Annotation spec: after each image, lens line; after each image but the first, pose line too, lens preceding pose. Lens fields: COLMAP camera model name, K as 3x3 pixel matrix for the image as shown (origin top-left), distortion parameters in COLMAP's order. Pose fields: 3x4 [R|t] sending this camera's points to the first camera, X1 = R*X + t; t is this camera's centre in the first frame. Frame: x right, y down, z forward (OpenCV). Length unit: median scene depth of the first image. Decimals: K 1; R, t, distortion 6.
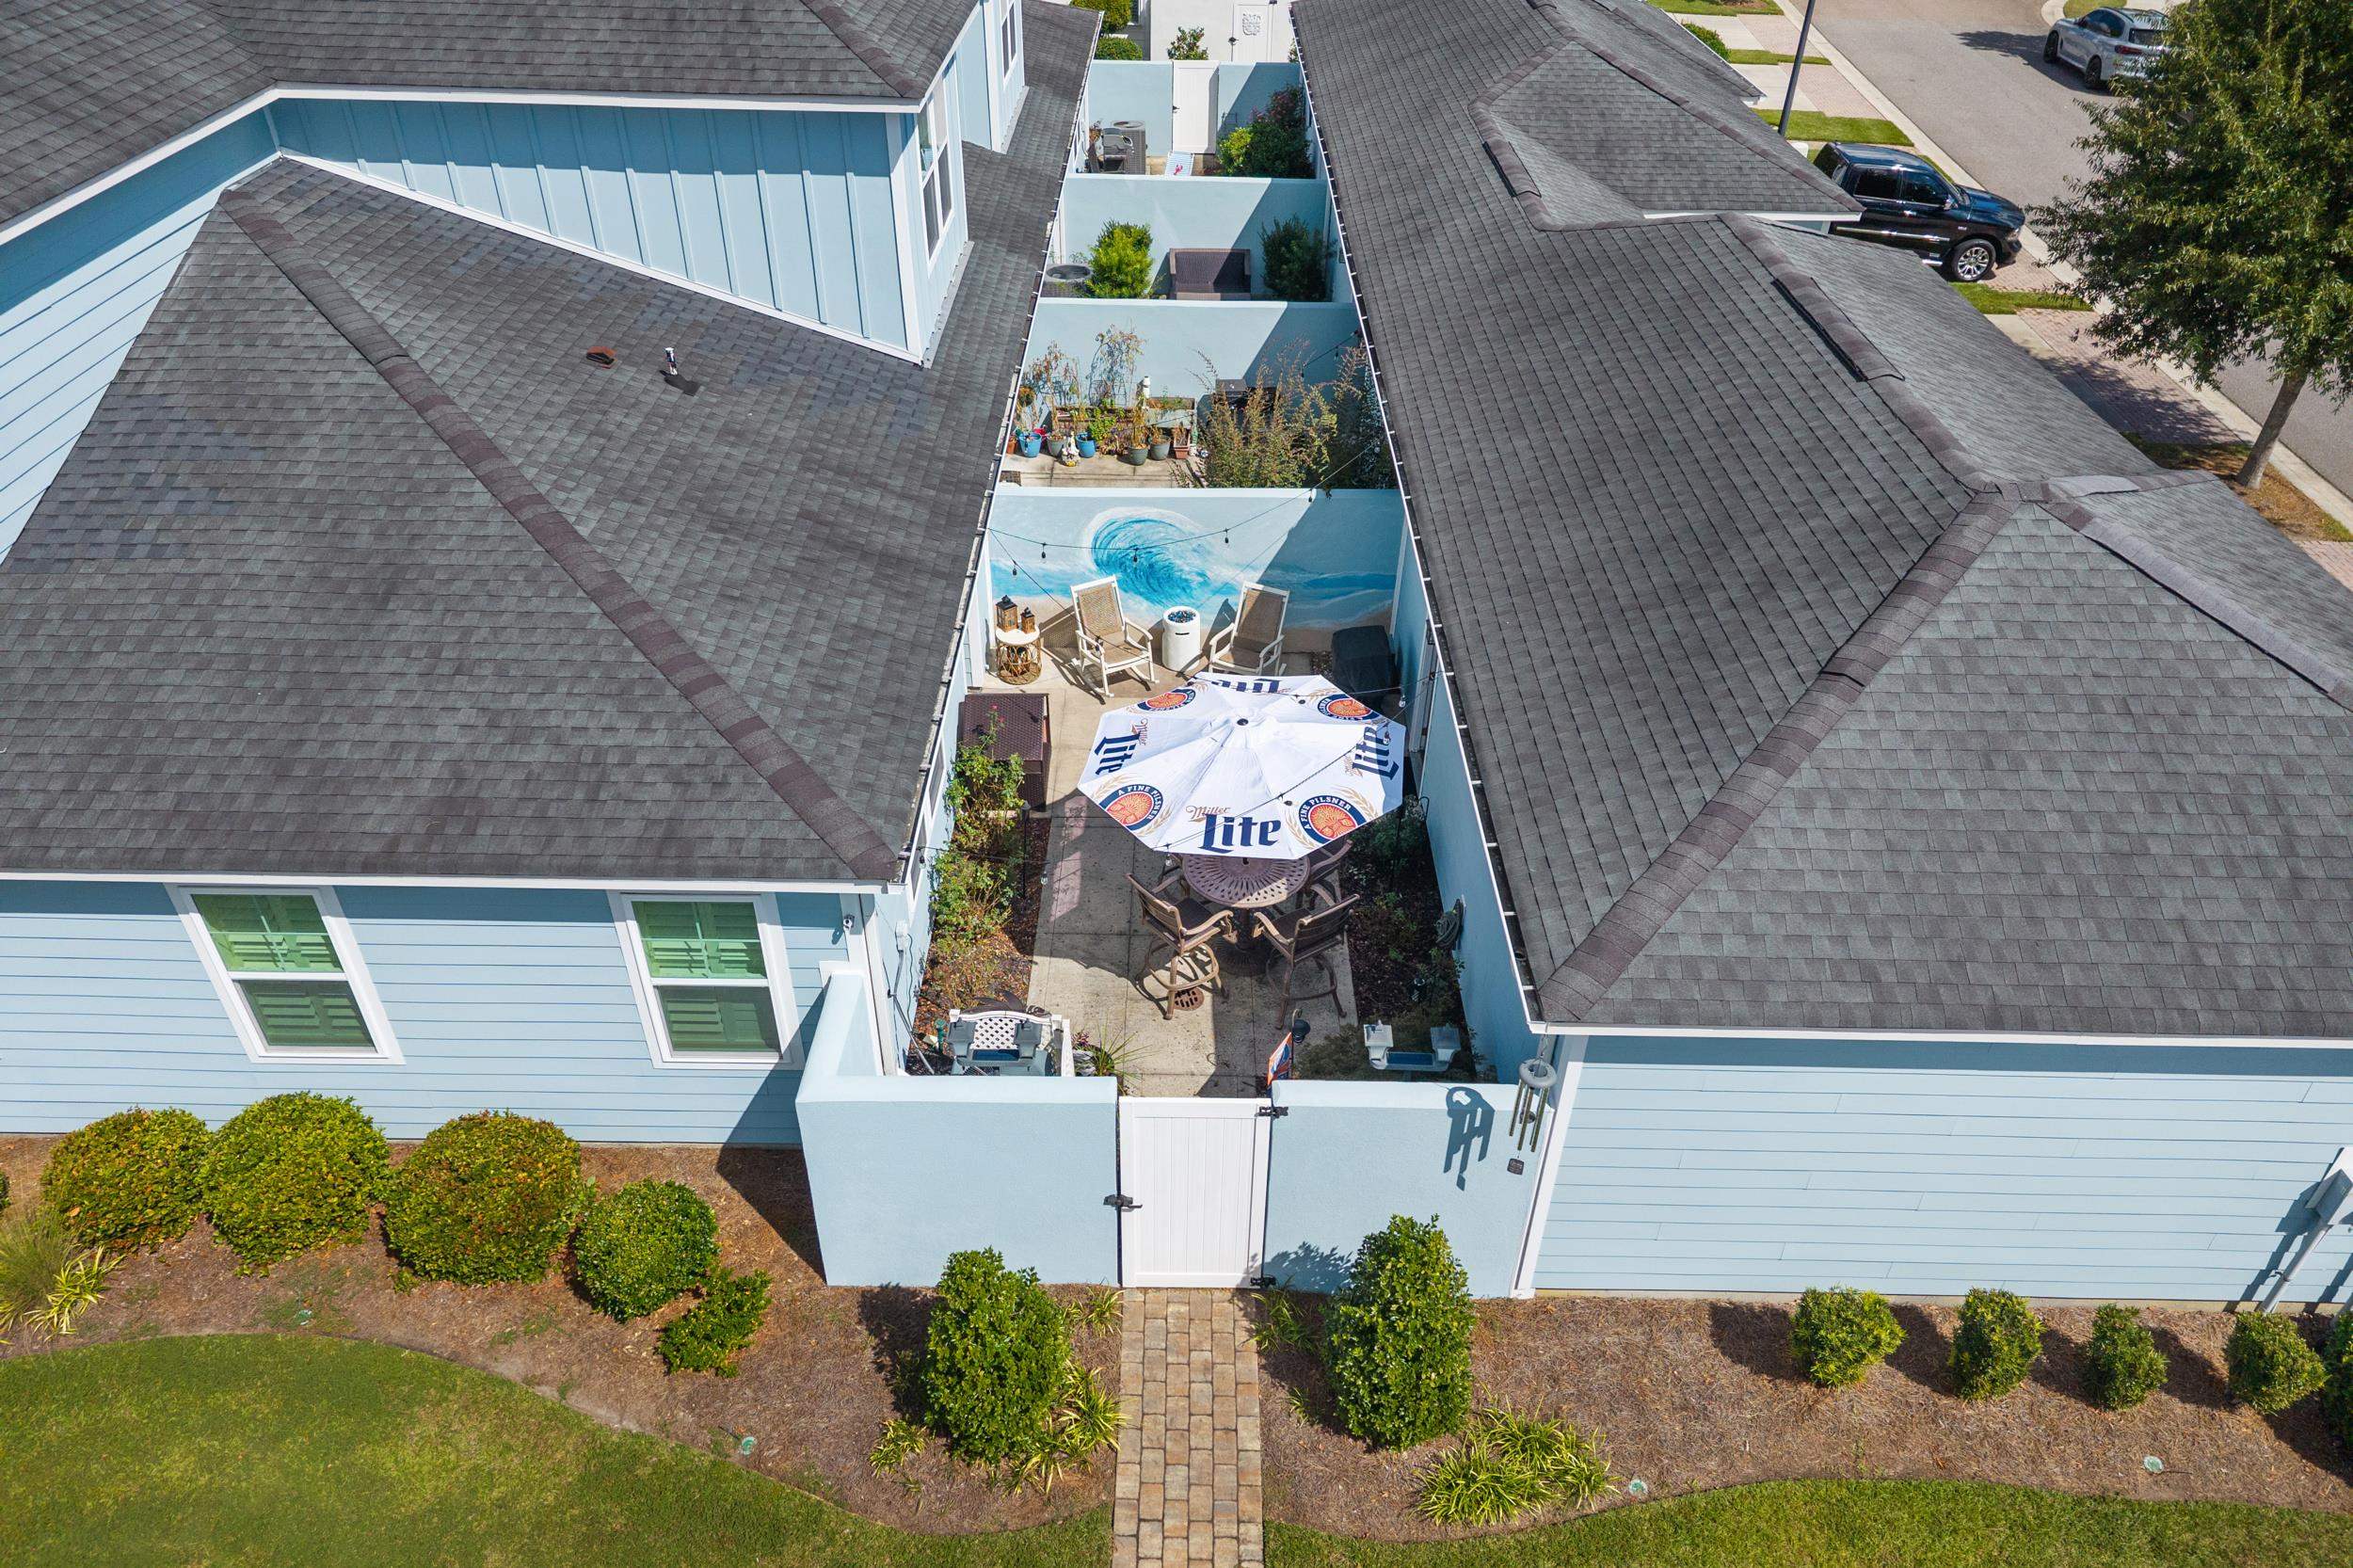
lens RADIAL K [[1564.2, 0, 1176.5], [0, 1564.2, 784.0], [0, 0, 1]] dist [0.067294, -0.083141]
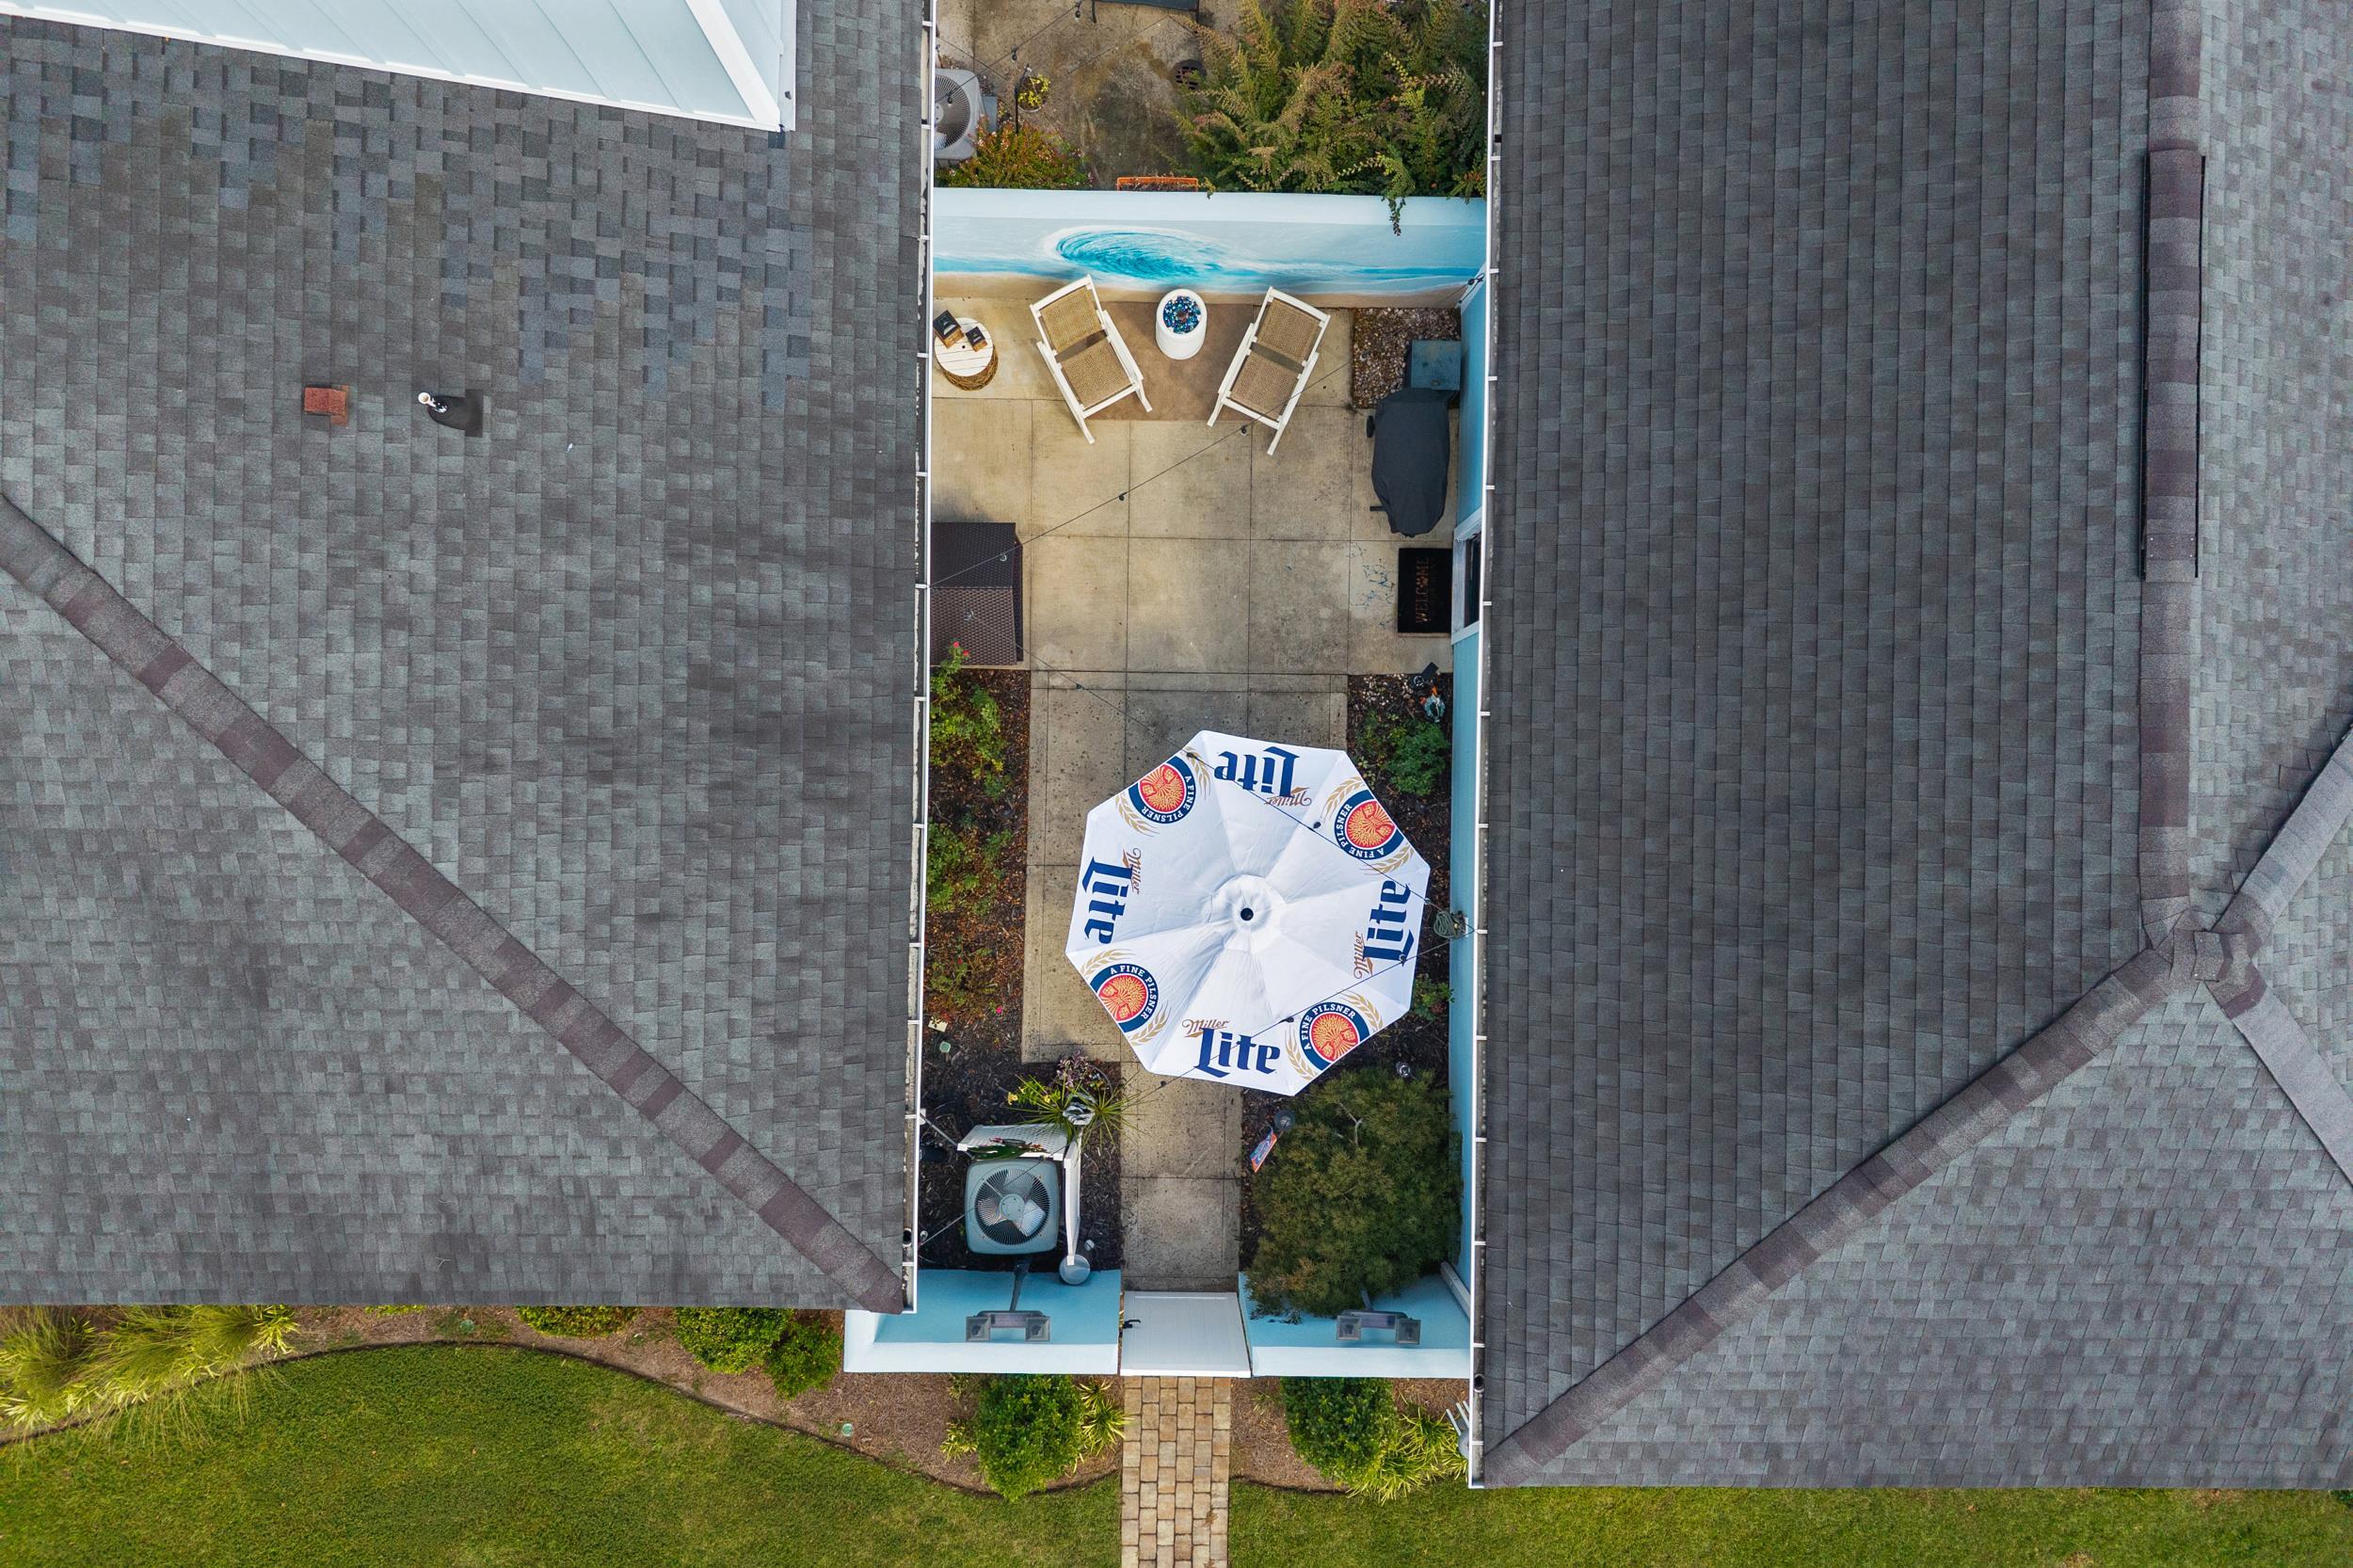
lens RADIAL K [[1573.8, 0, 1176.5], [0, 1573.8, 784.0], [0, 0, 1]] dist [0.024495, 0.005220]
pose [[0.999932, 0.007079, 0.009222, -0.008129], [-0.011624, 0.593870, 0.804477, -0.938124], [0.000218, -0.804530, 0.593912, 0.606872]]
